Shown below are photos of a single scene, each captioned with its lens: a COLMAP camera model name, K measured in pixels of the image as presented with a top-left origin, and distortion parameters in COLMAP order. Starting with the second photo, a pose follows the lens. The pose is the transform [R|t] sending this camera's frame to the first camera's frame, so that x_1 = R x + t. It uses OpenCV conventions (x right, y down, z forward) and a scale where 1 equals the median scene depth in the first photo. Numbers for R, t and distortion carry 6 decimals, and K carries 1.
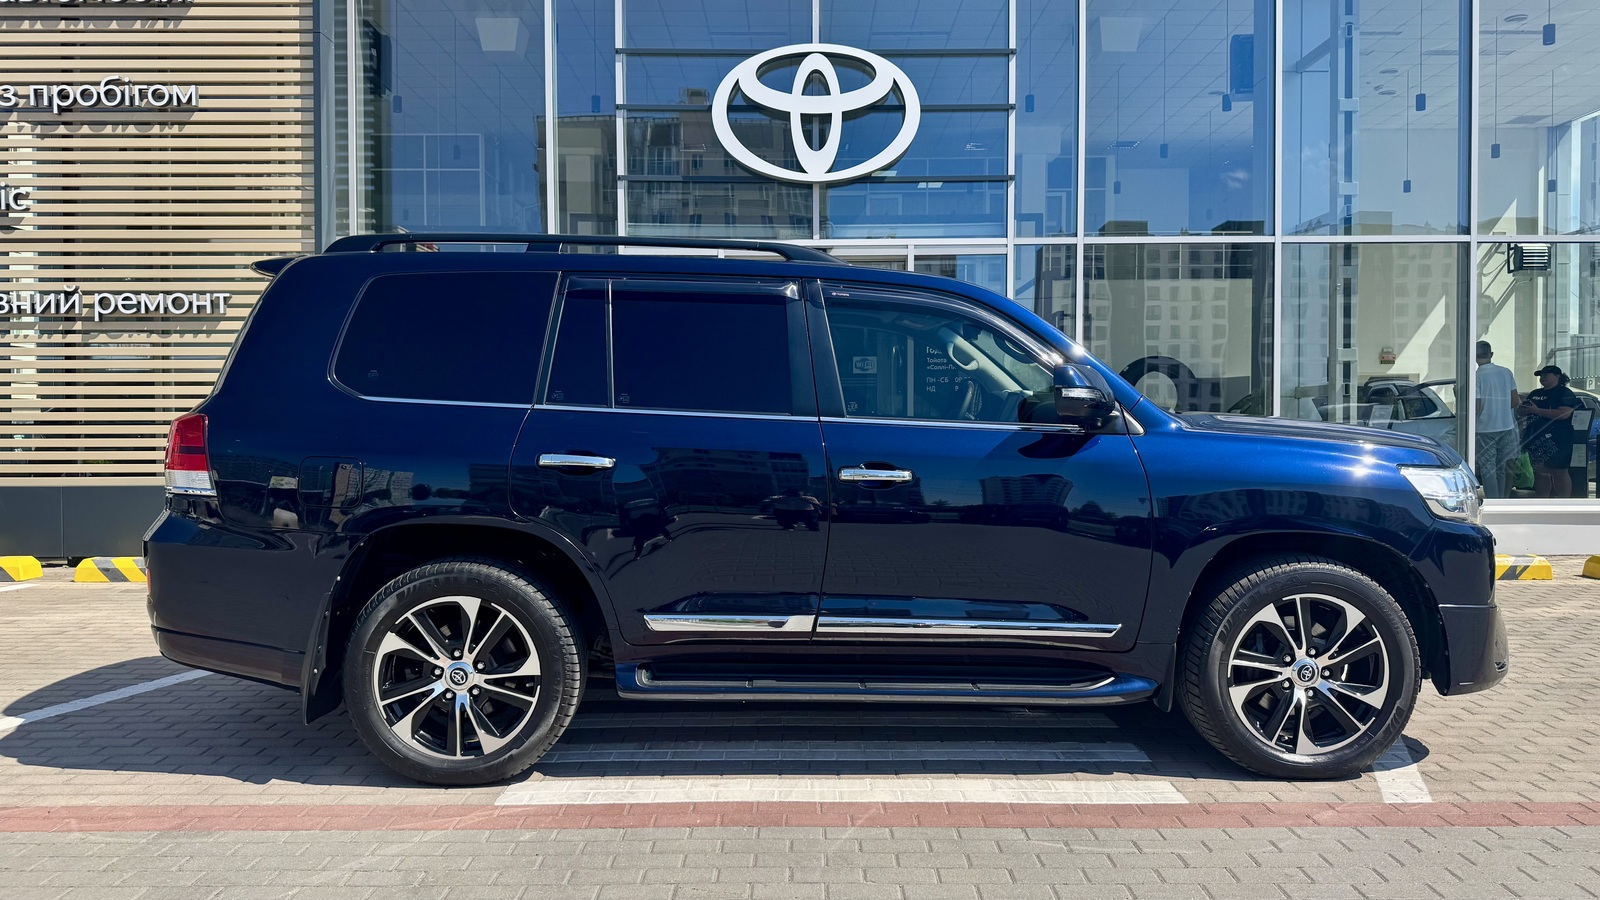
lens RADIAL K [[1133.5, 0, 808.1], [0, 1133.5, 462.5], [0, 0, 1]] dist [0.027472, -0.035323]
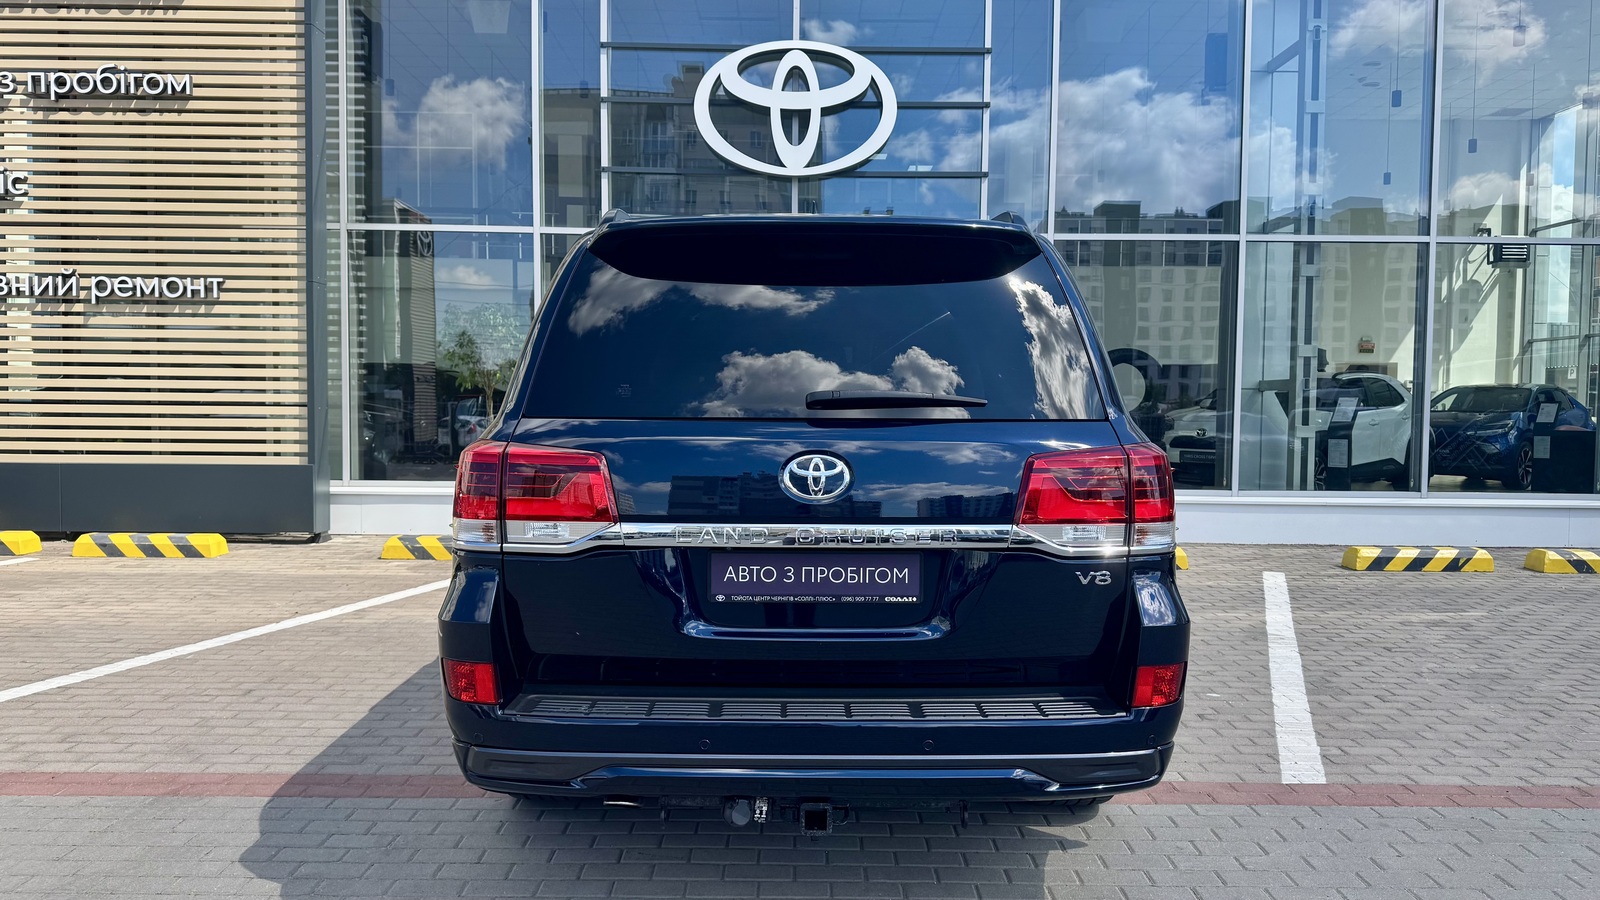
lens RADIAL K [[1133.5, 0, 805.0], [0, 1133.5, 458.8], [0, 0, 1]] dist [0.027472, -0.035323]
pose [[0.999917, 0.012627, 0.002555, 0.017863], [-0.012672, 0.999751, 0.018371, -0.010554], [-0.002323, -0.018402, 0.999828, -0.033595]]
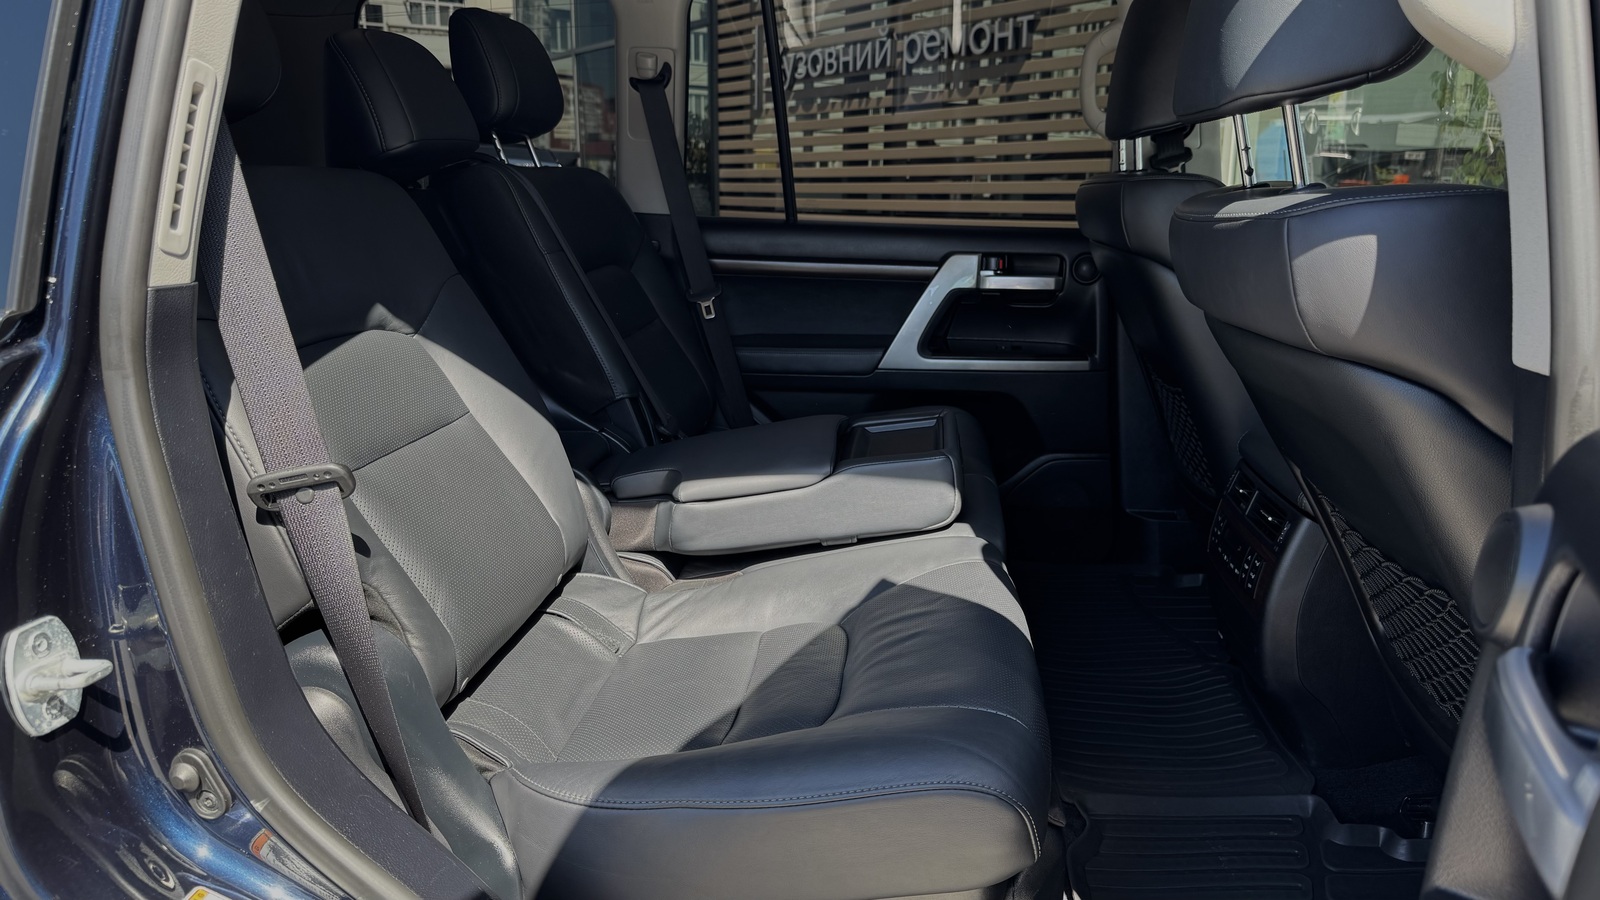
lens RADIAL K [[1133.5, 0, 810.5], [0, 1133.5, 455.7], [0, 0, 1]] dist [0.027472, -0.035323]
pose [[0.559551, 0.192044, -0.806239, -0.006282], [-0.031046, 0.976958, 0.211163, -0.034575], [0.828214, -0.093126, 0.552620, 0.505513]]
